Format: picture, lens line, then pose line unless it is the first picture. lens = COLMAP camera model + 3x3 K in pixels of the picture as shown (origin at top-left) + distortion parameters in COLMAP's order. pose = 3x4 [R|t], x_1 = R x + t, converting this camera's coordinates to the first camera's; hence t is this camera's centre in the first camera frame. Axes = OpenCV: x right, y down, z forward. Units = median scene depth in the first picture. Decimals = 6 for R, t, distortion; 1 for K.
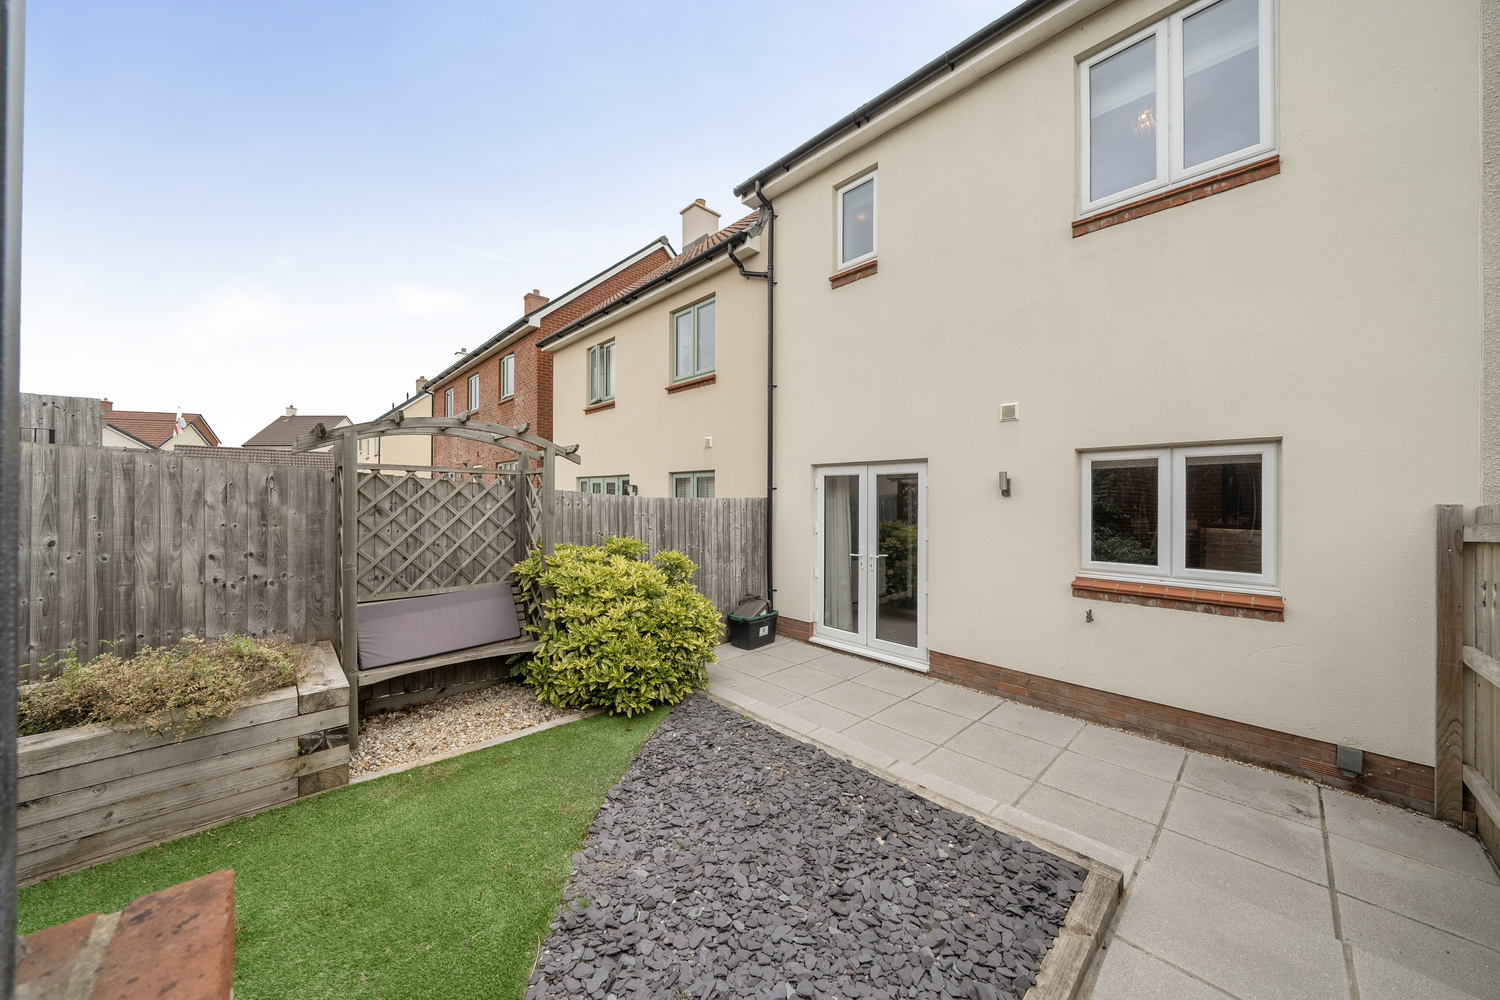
lens RADIAL K [[515.9, 0, 741.6], [0, 515.9, 497.0], [0, 0, 1]] dist [-0.005120, -0.000038]
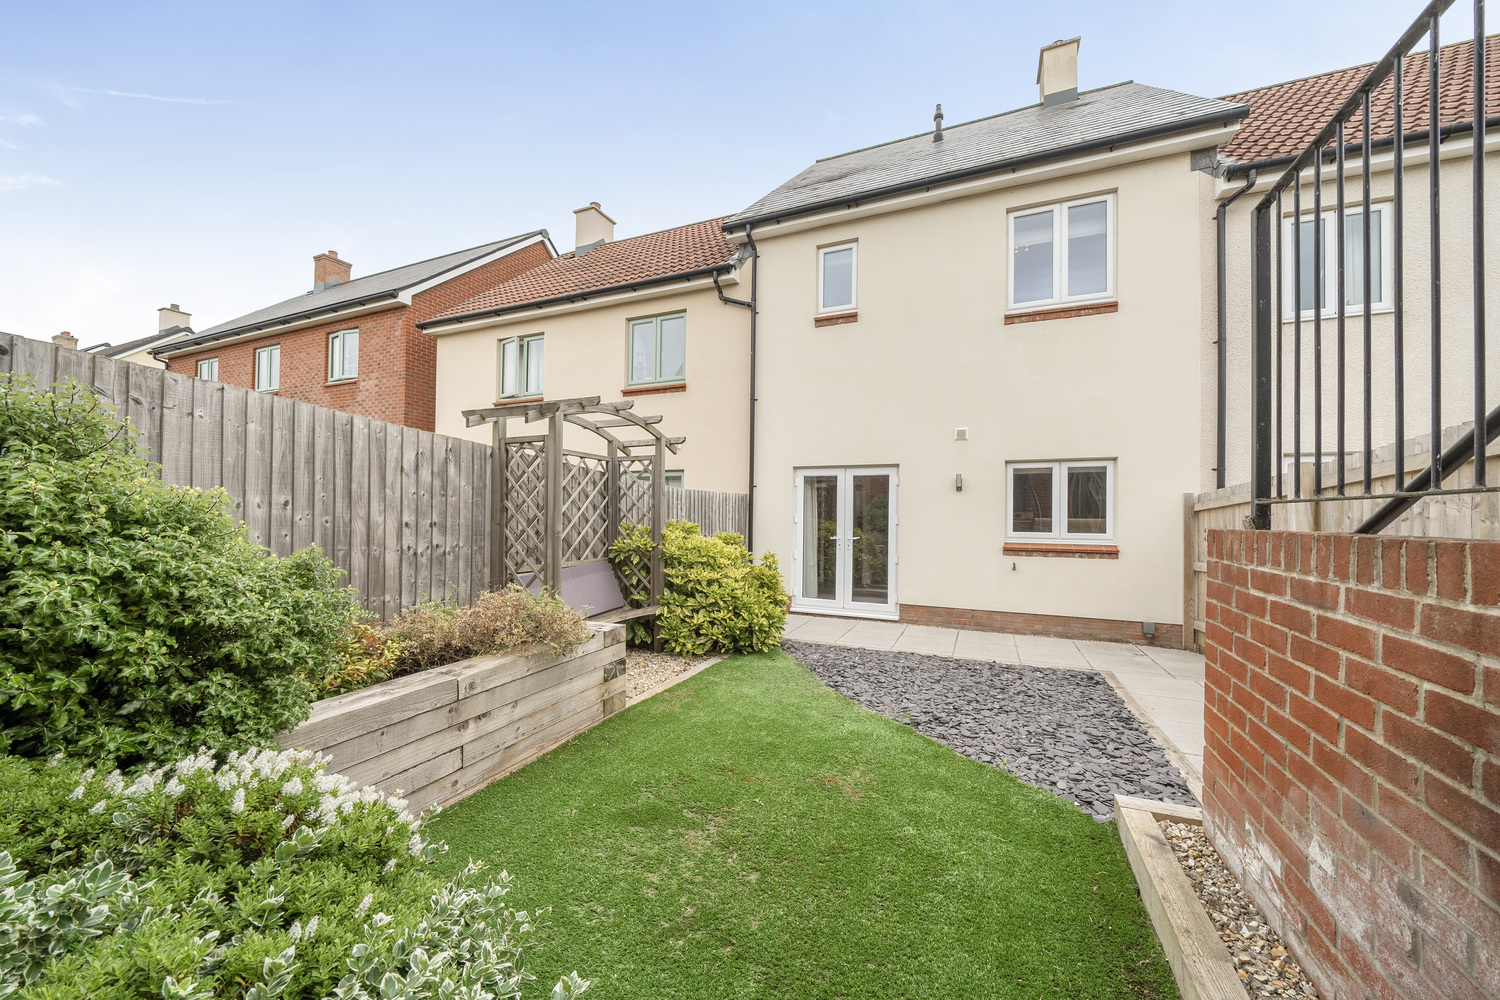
lens RADIAL K [[518.0, 0, 752.2], [0, 518.0, 506.5], [0, 0, 1]] dist [-0.002963, -0.000065]
pose [[0.924117, 0.012996, 0.381888, -0.680521], [-0.009879, 0.999900, -0.010120, 0.072864], [-0.381982, 0.005579, 0.924153, -0.158830]]
